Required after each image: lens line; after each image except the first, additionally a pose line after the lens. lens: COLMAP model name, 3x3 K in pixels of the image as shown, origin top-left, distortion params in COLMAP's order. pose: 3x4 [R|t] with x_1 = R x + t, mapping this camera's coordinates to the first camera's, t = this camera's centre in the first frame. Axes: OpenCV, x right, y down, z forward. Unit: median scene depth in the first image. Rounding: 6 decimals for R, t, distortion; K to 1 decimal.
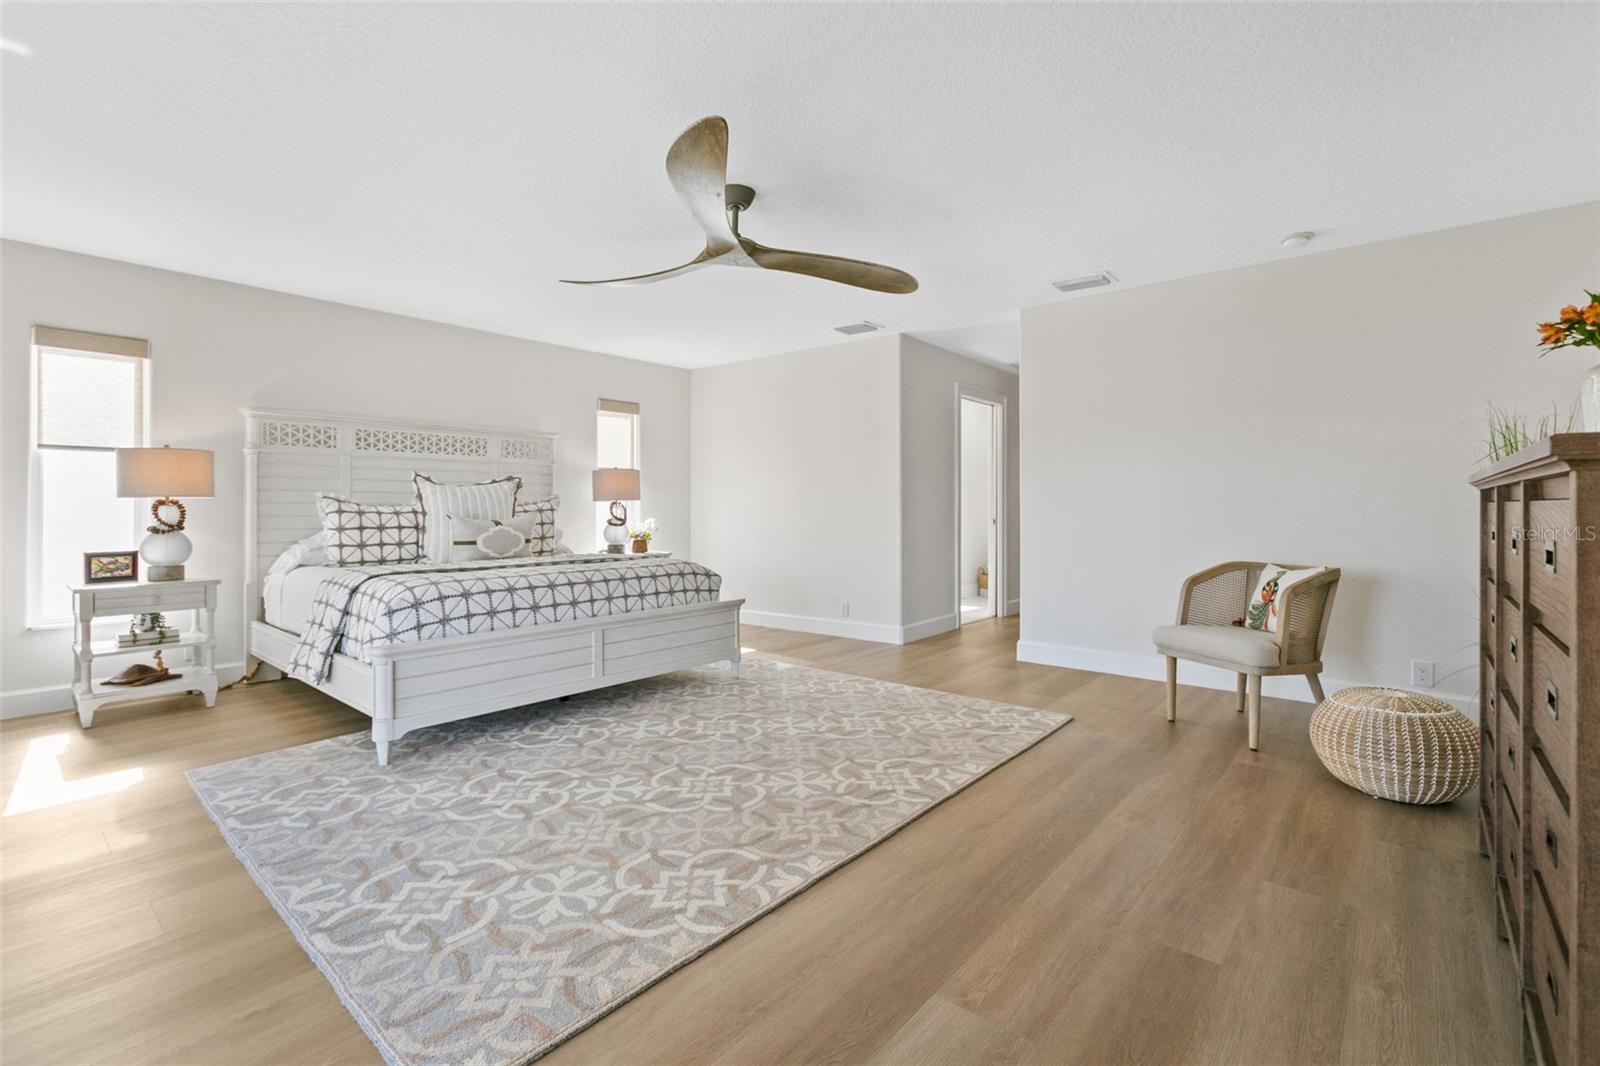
lens RADIAL K [[719.2, 0, 793.2], [0, 719.2, 528.5], [0, 0, 1]] dist [-0.012321, 0.007950]
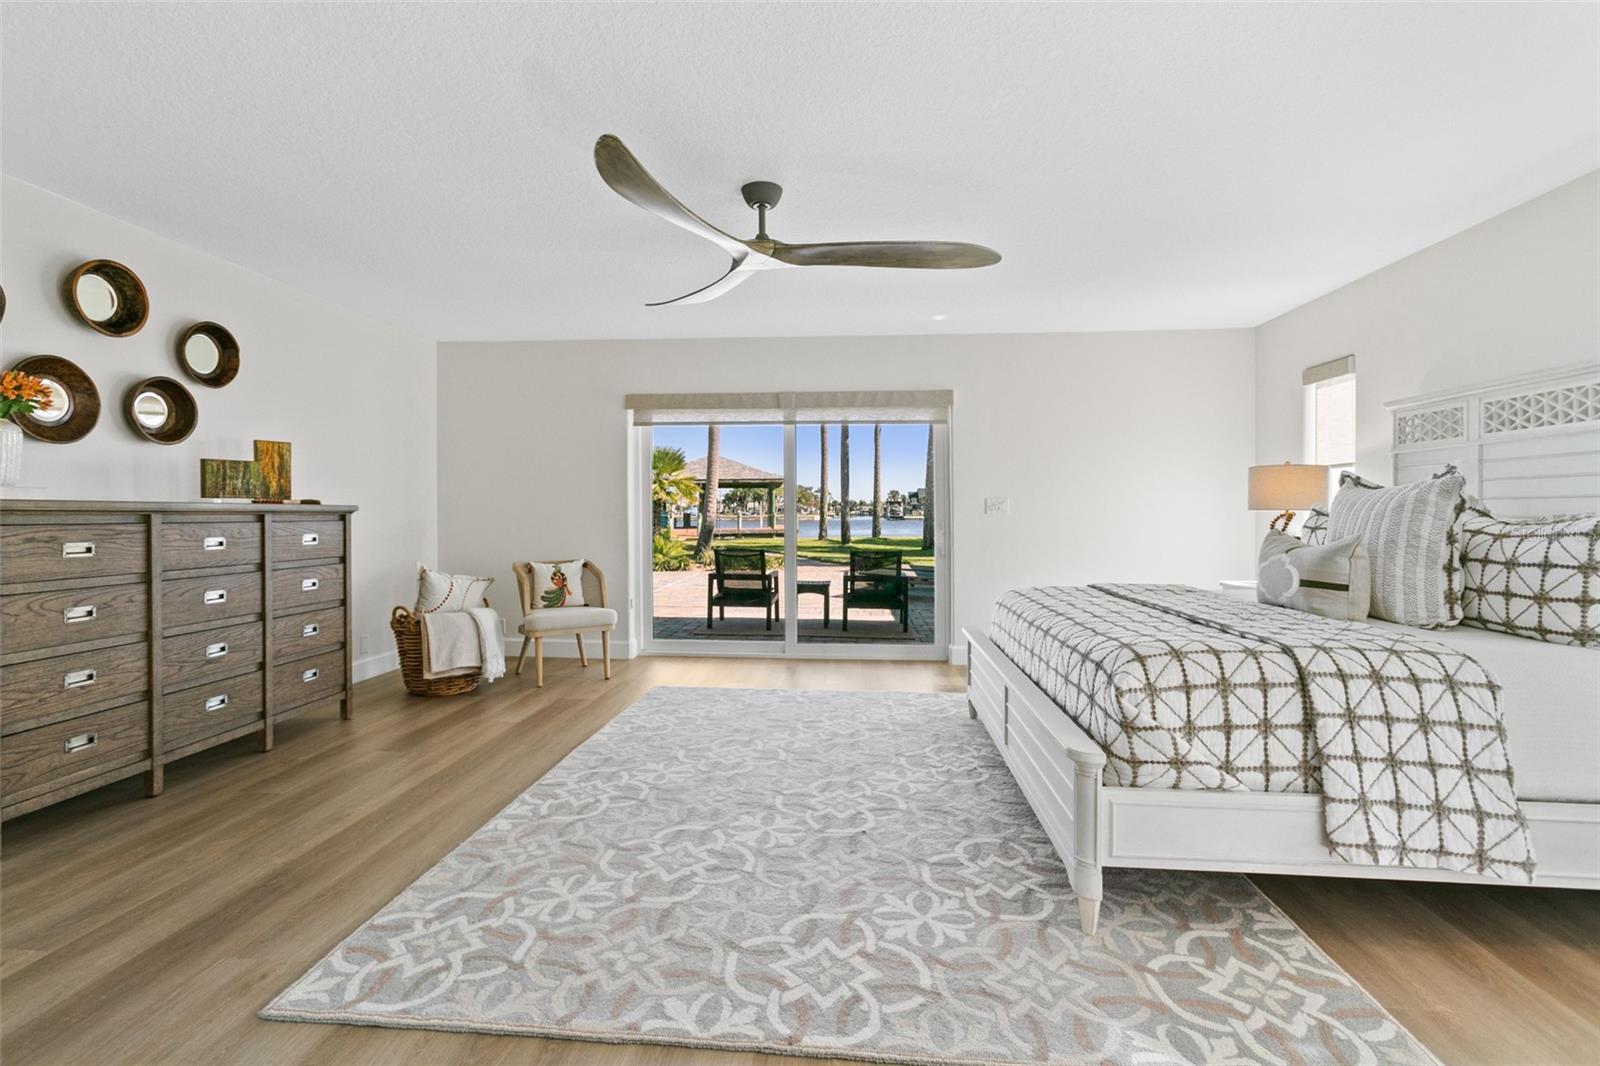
lens RADIAL K [[745.0, 0, 803.4], [0, 745.0, 510.7], [0, 0, 1]] dist [0.000013, 0.000936]
pose [[-0.808910, 0.003994, -0.587919, 0.571188], [-0.014056, 0.999560, 0.026129, -0.093297], [0.587764, 0.029400, -0.808498, 2.282141]]
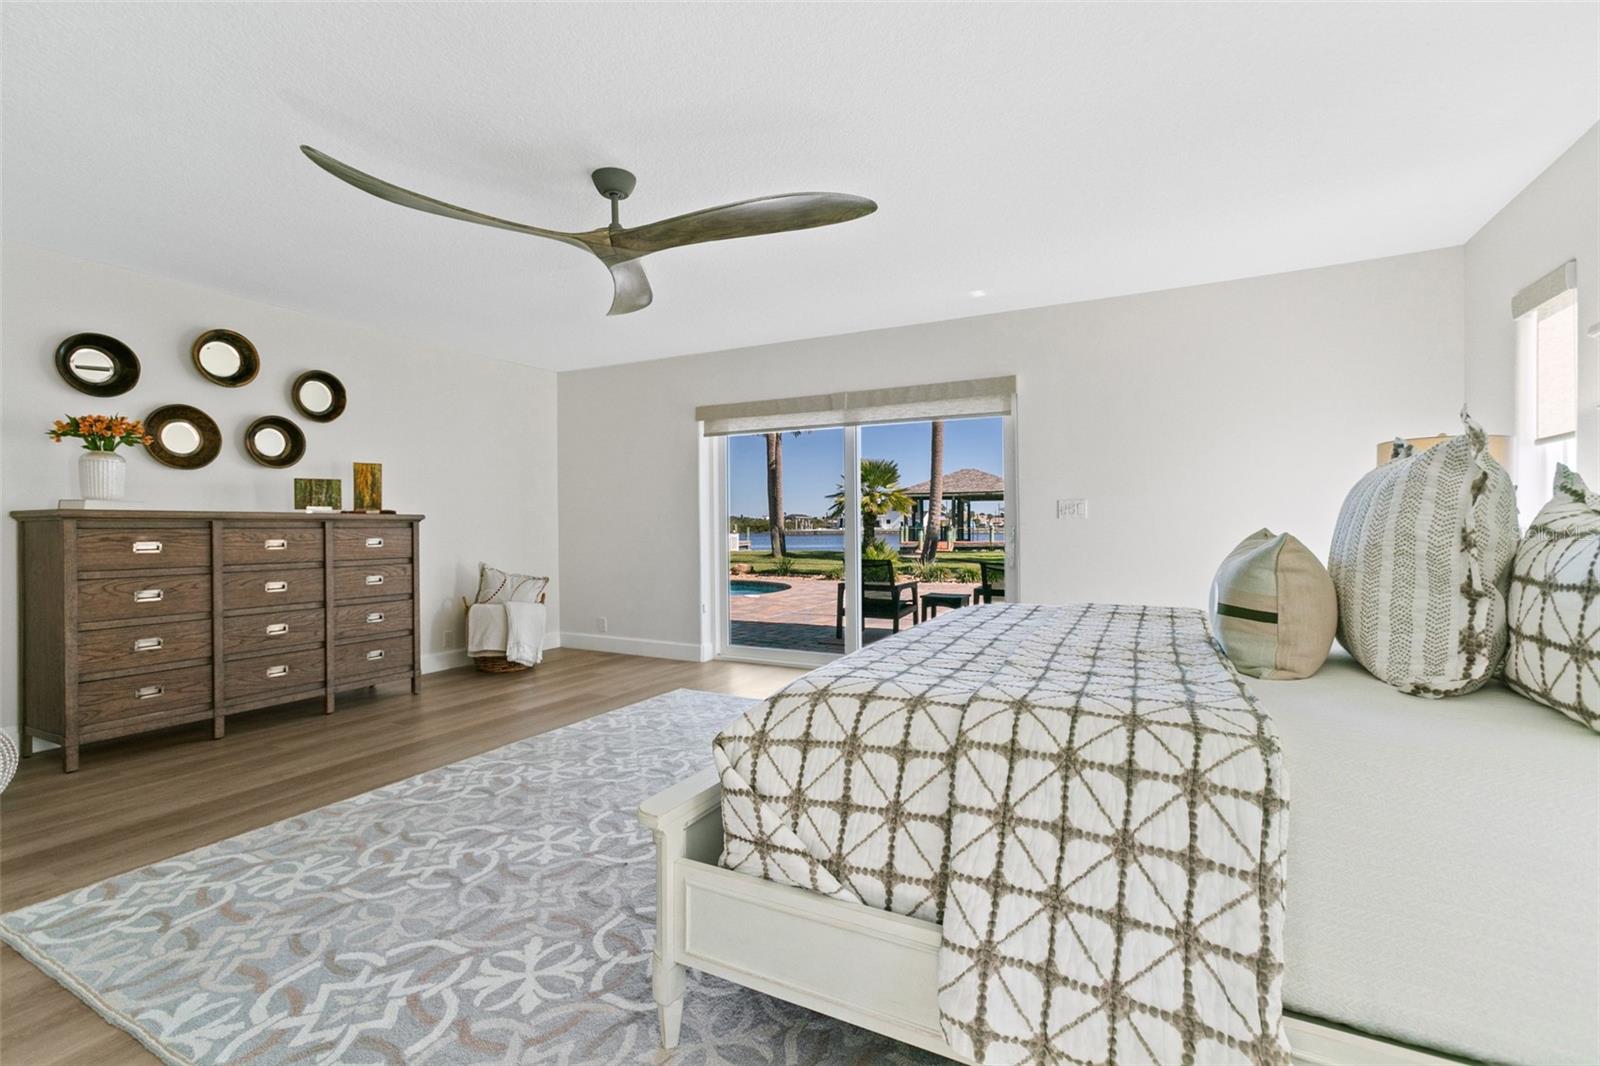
lens RADIAL K [[719.2, 0, 793.2], [0, 719.2, 528.5], [0, 0, 1]] dist [-0.012321, 0.007950]
pose [[-0.974165, 0.011699, -0.225535, -0.117050], [0.004212, 0.999425, 0.033648, -0.071298], [0.225799, 0.031828, -0.973654, 2.417604]]
